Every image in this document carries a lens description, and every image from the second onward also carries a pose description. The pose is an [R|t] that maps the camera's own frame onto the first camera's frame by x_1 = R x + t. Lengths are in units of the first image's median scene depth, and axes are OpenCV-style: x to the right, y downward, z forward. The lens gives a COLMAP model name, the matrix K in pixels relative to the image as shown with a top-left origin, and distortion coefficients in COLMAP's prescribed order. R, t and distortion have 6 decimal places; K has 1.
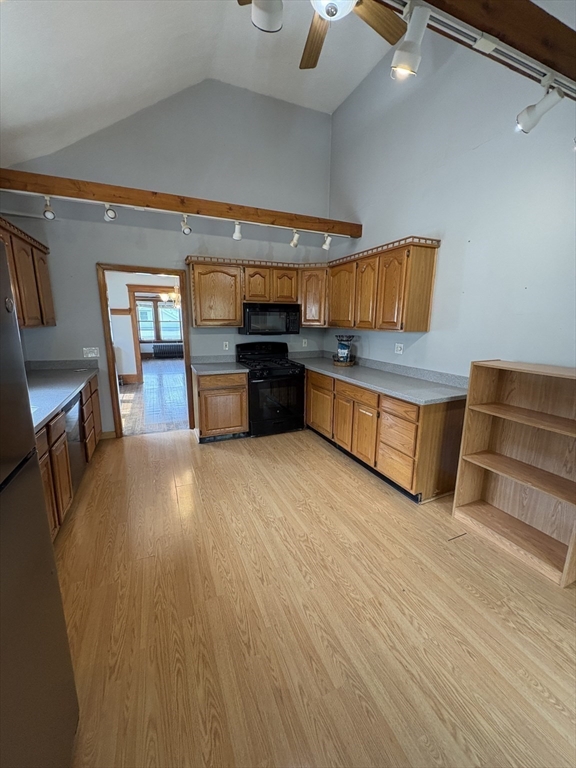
lens RADIAL K [[305.5, 0, 286.6], [0, 305.5, 381.7], [0, 0, 1]] dist [0.000773, 0.000343]
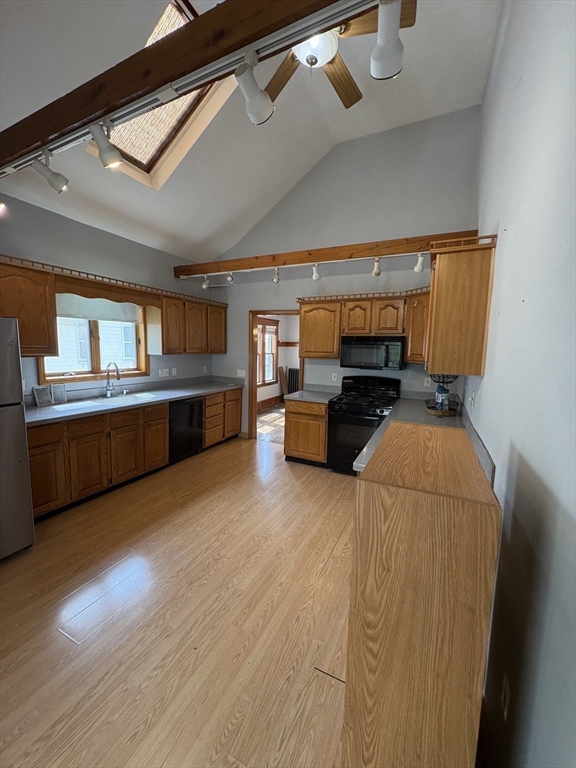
lens RADIAL K [[305.5, 0, 289.5], [0, 305.5, 381.9], [0, 0, 1]] dist [0.000773, 0.000343]
pose [[0.657245, 0.093299, -0.747880, 0.564710], [-0.168837, 0.985315, -0.025457, -0.056803], [0.734523, 0.143001, 0.663345, 0.237981]]
